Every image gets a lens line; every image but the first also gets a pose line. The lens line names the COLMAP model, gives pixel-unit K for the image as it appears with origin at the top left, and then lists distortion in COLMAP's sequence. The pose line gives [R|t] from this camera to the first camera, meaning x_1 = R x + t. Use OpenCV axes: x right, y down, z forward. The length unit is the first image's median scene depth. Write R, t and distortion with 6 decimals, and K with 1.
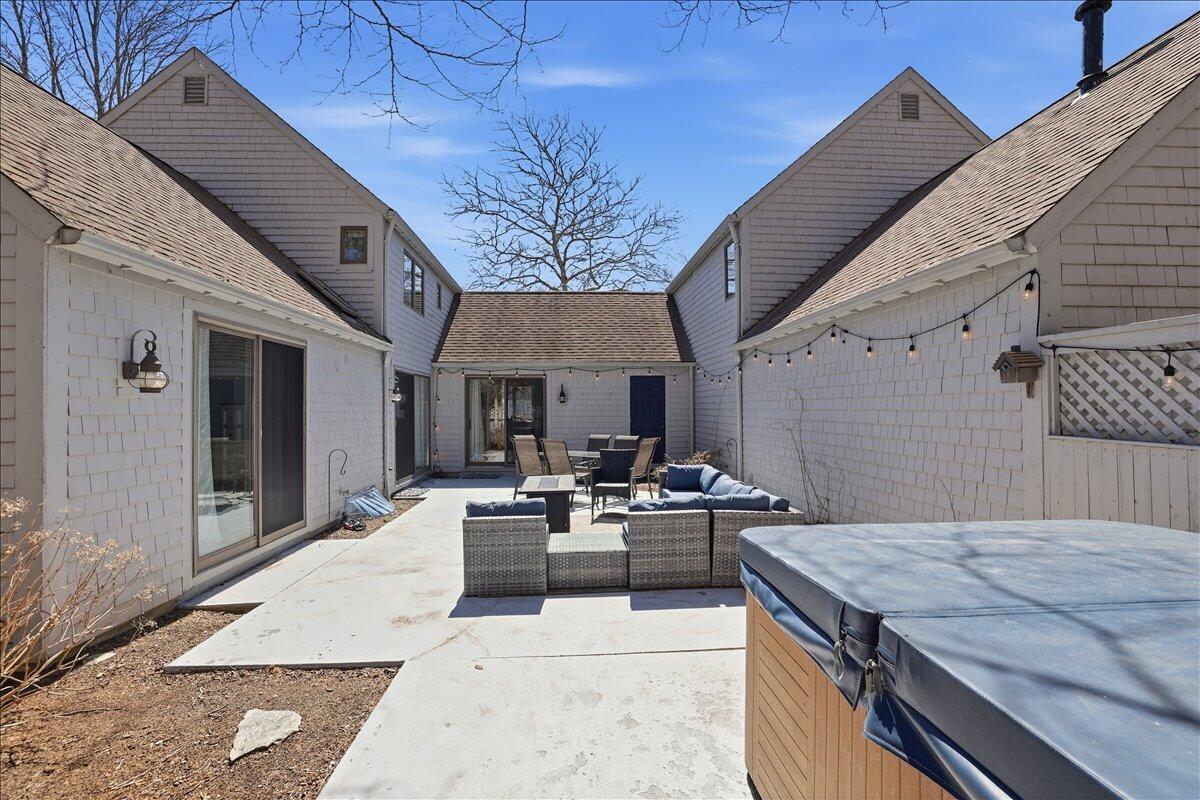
lens RADIAL K [[628.1, 0, 620.9], [0, 628.1, 404.0], [0, 0, 1]] dist [-0.013068, -0.000171]
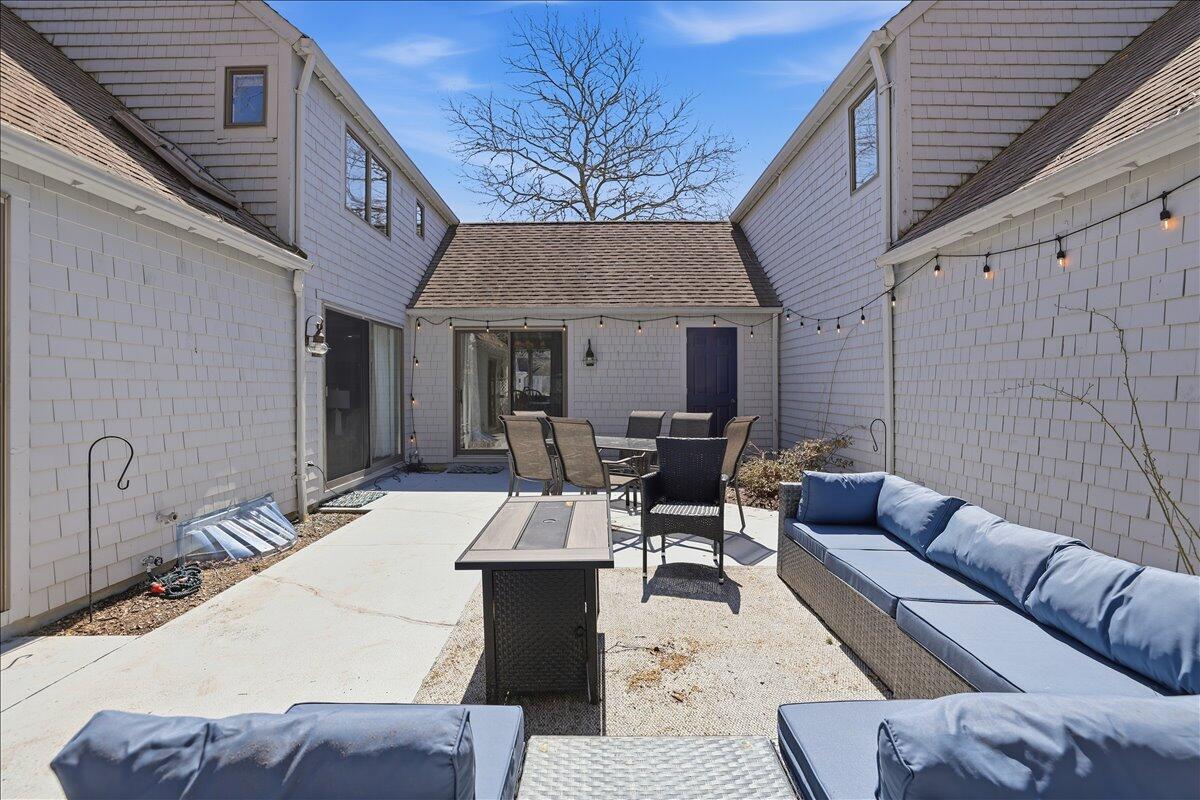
lens RADIAL K [[540.0, 0, 593.7], [0, 540.0, 393.8], [0, 0, 1]] dist [-0.002852, 0.000437]
pose [[0.995397, 0.000949, -0.095835, -0.036087], [-0.000017, 0.999953, 0.009727, 0.027082], [0.095840, -0.009681, 0.995350, 0.466589]]
